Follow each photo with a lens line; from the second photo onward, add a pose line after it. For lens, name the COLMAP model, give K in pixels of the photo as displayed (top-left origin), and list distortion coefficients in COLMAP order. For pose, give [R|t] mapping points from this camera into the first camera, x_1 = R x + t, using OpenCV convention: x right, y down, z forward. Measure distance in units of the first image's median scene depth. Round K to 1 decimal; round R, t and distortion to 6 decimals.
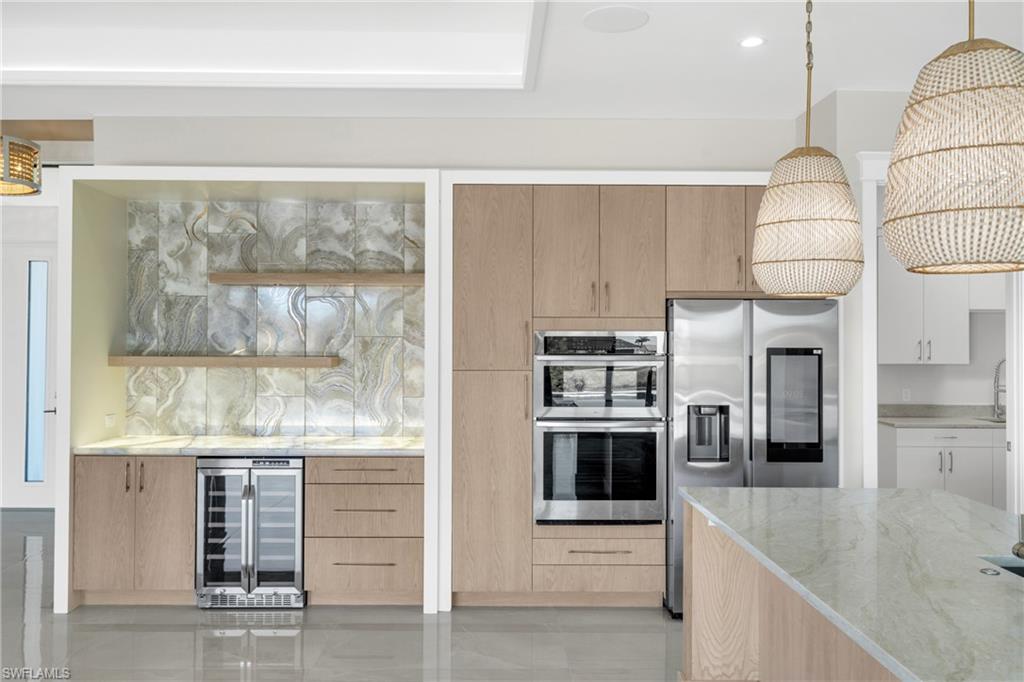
lens RADIAL K [[791.2, 0, 507.3], [0, 791.2, 339.1], [0, 0, 1]] dist [-0.002082, 0.003279]
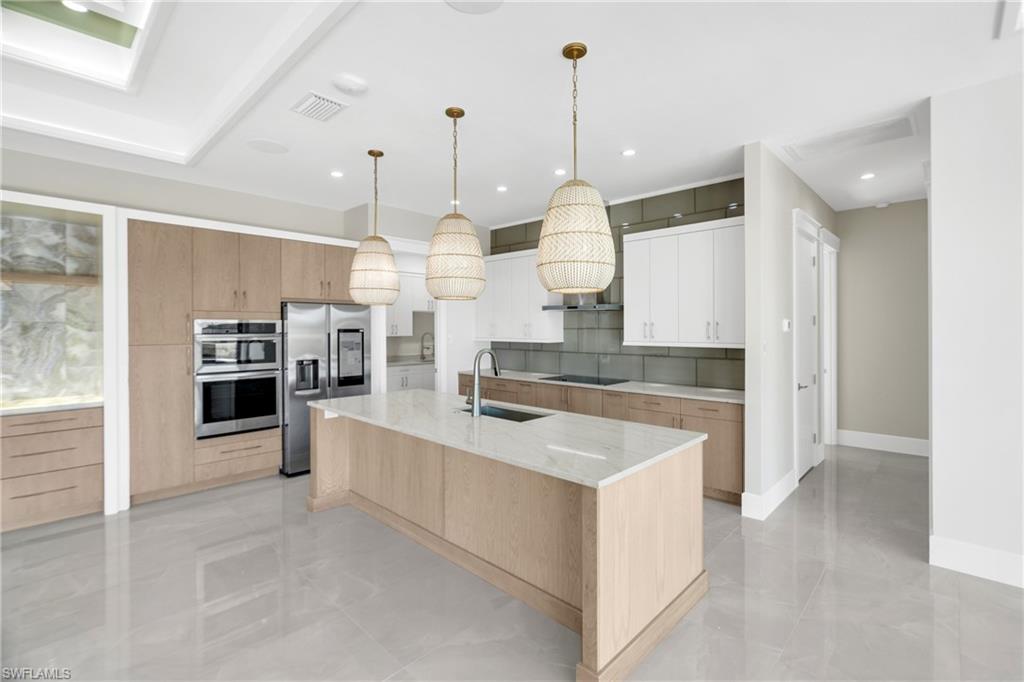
lens RADIAL K [[462.0, 0, 506.7], [0, 462.0, 330.9], [0, 0, 1]] dist [0.000371, 0.000454]
pose [[0.707086, -0.008951, 0.707071, -0.179072], [-0.001929, 0.999892, 0.014587, -0.001575], [-0.707125, -0.011678, 0.706992, -0.103087]]
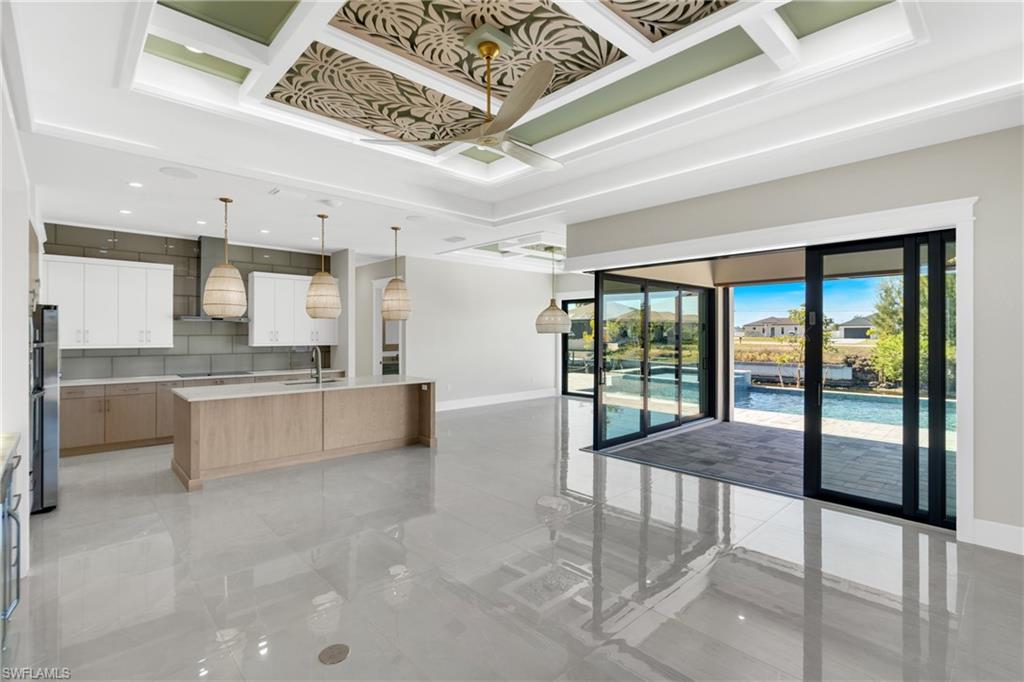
lens RADIAL K [[483.6, 0, 510.7], [0, 483.6, 334.9], [0, 0, 1]] dist [0.002000, -0.000034]
pose [[-0.677121, -0.004209, 0.735859, -0.980512], [-0.003959, 0.999990, 0.002076, 0.001206], [-0.735861, -0.001508, -0.677131, 0.857776]]
